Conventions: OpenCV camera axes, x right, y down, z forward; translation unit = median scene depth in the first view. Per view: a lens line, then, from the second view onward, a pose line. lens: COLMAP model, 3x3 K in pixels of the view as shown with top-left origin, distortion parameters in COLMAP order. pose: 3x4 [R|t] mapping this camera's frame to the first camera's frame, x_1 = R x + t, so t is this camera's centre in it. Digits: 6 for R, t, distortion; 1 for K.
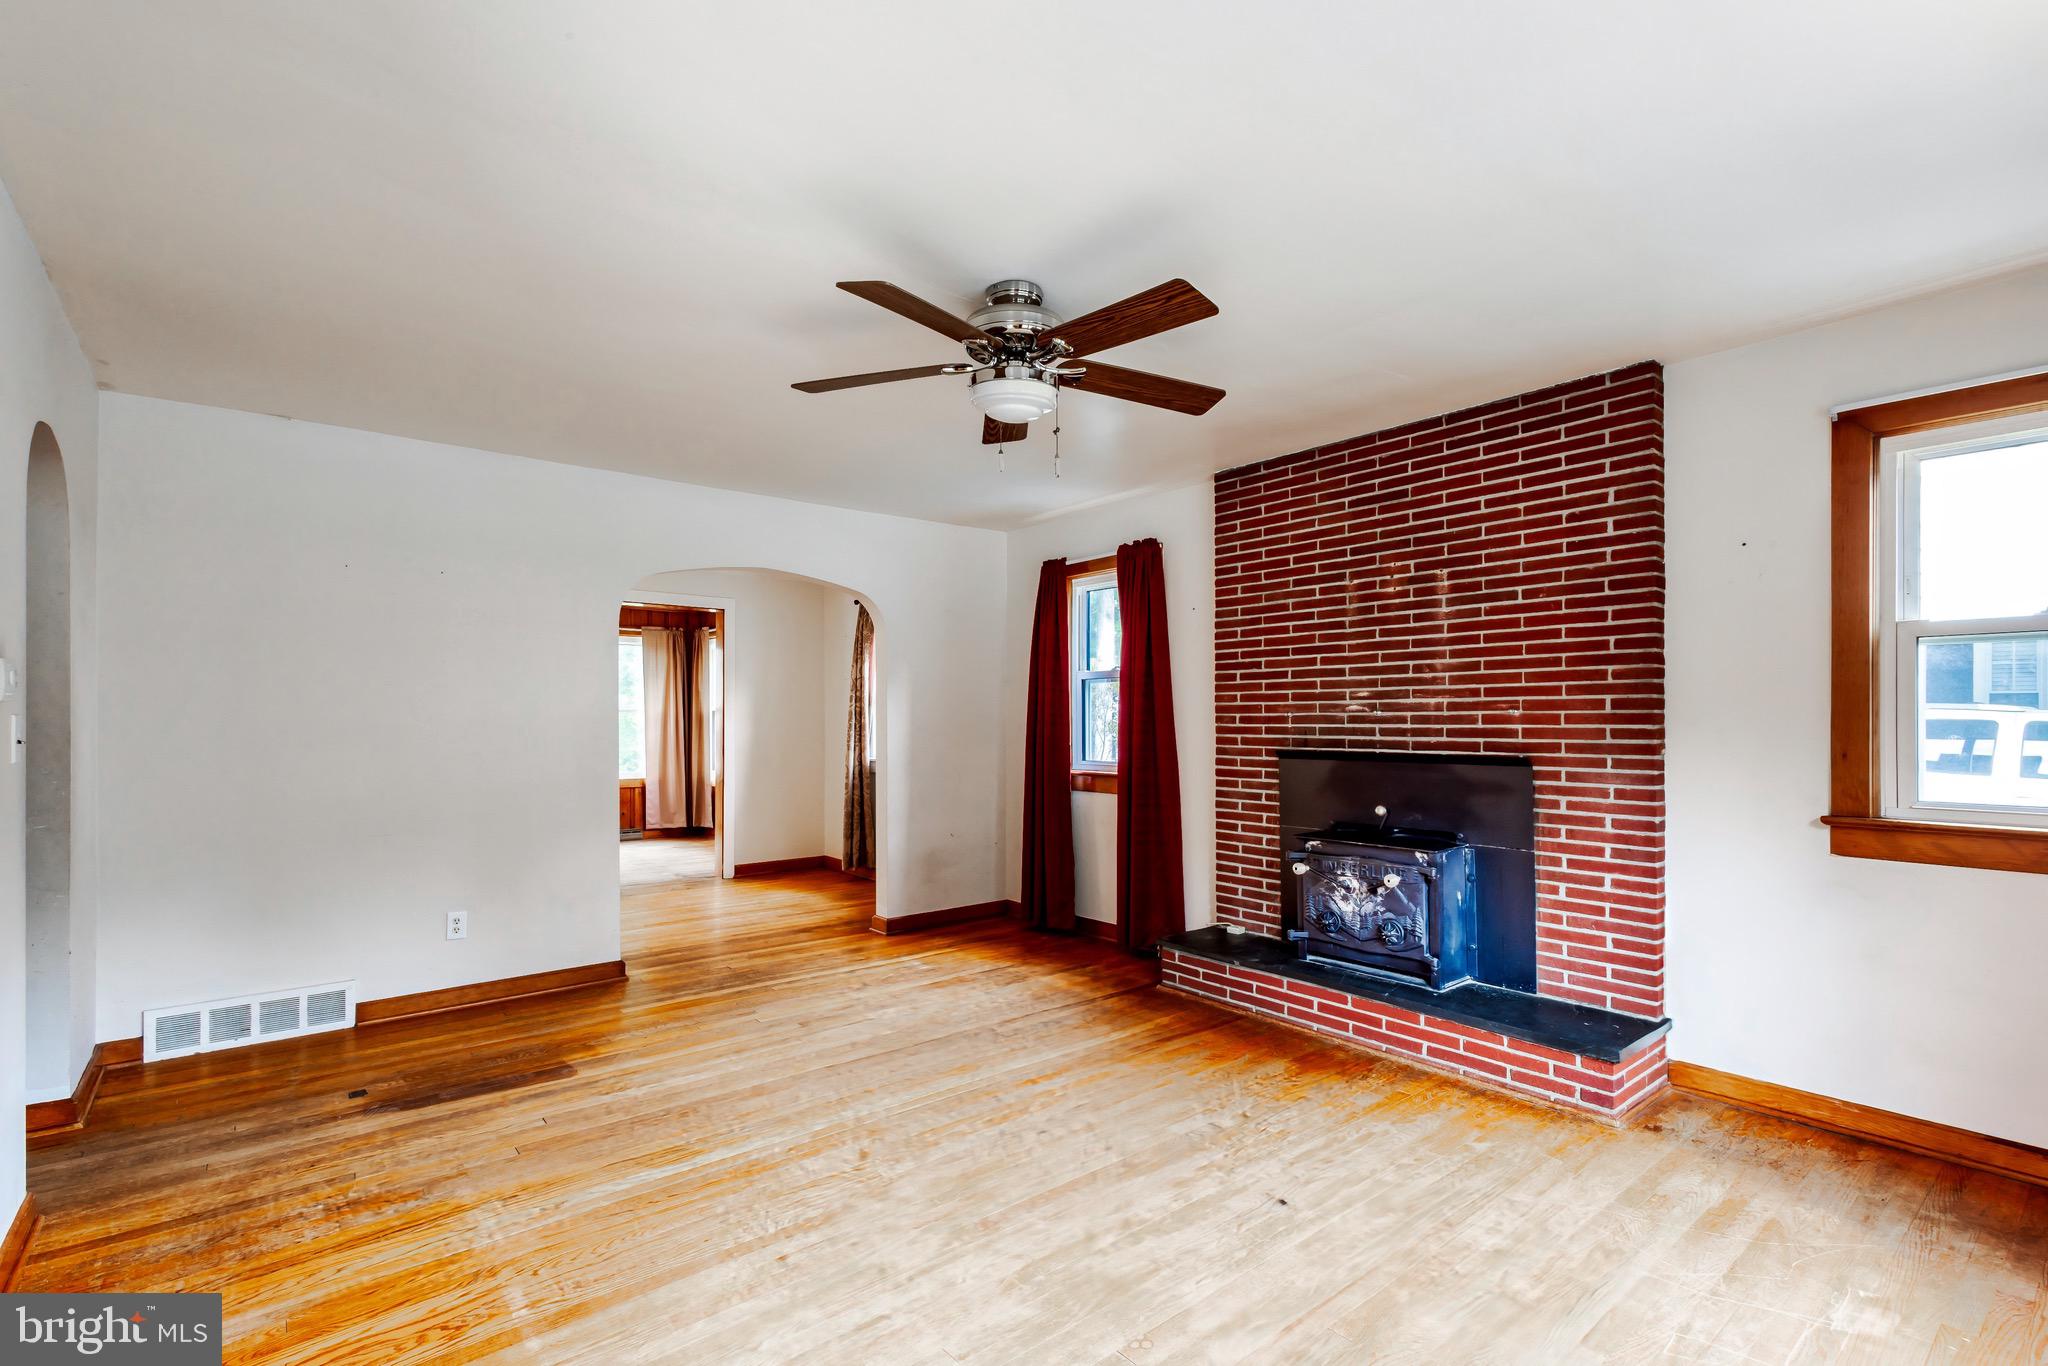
lens RADIAL K [[938.5, 0, 1060.1], [0, 938.5, 715.9], [0, 0, 1]] dist [0.016389, -0.005260]
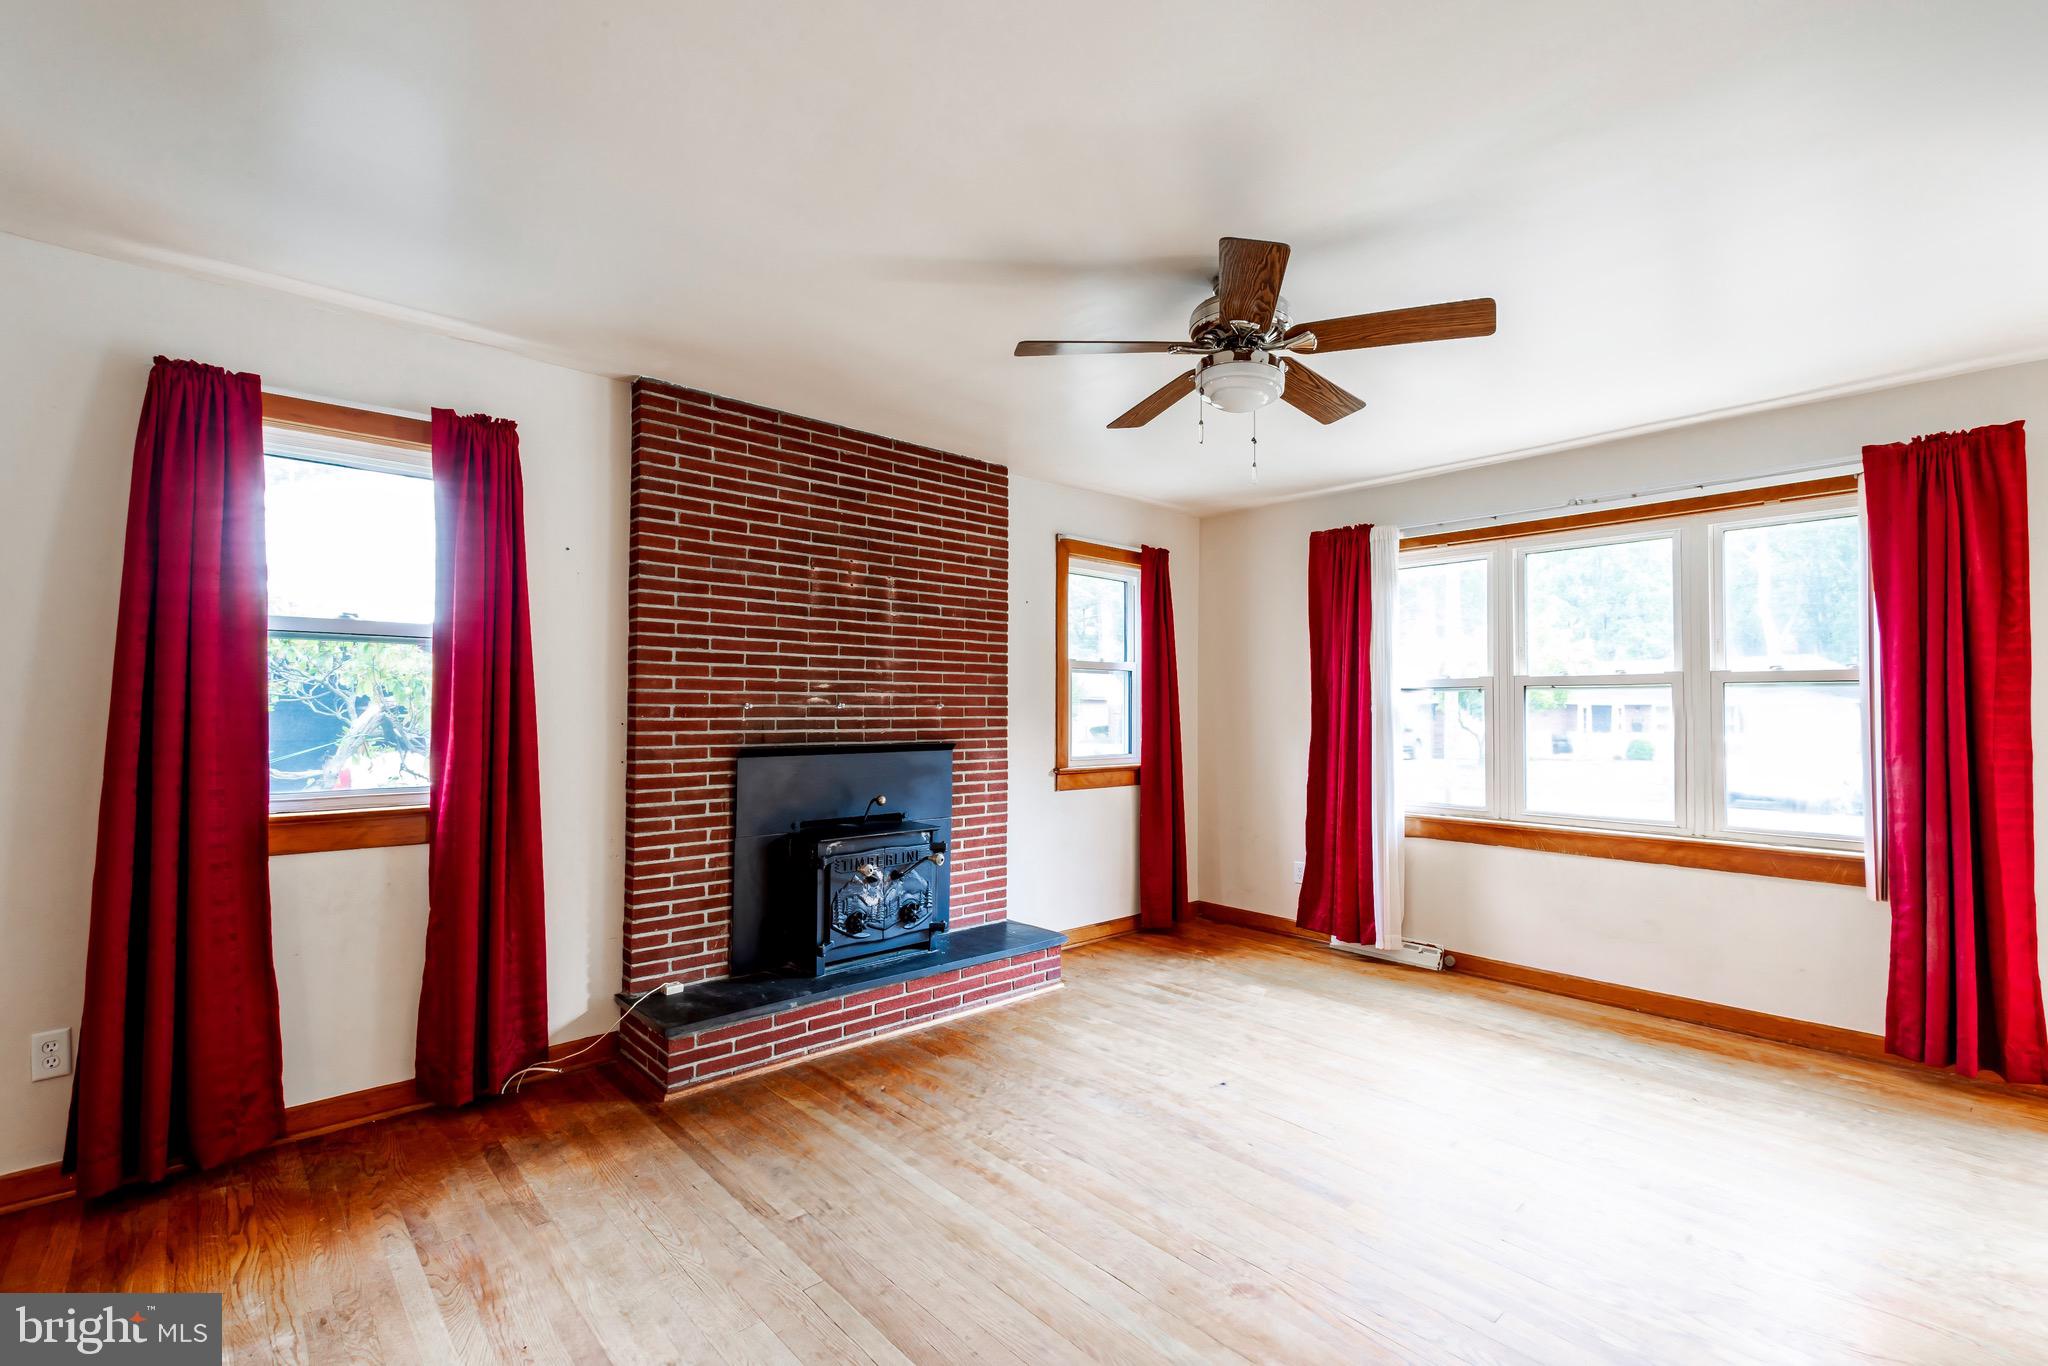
lens RADIAL K [[938.5, 0, 1028.0], [0, 938.5, 693.5], [0, 0, 1]] dist [0.016389, -0.005260]
pose [[-0.047588, 0.023811, 0.998583, -0.666619], [-0.002184, 0.999711, -0.023942, 0.007438], [-0.998865, -0.003320, -0.047523, 0.843488]]
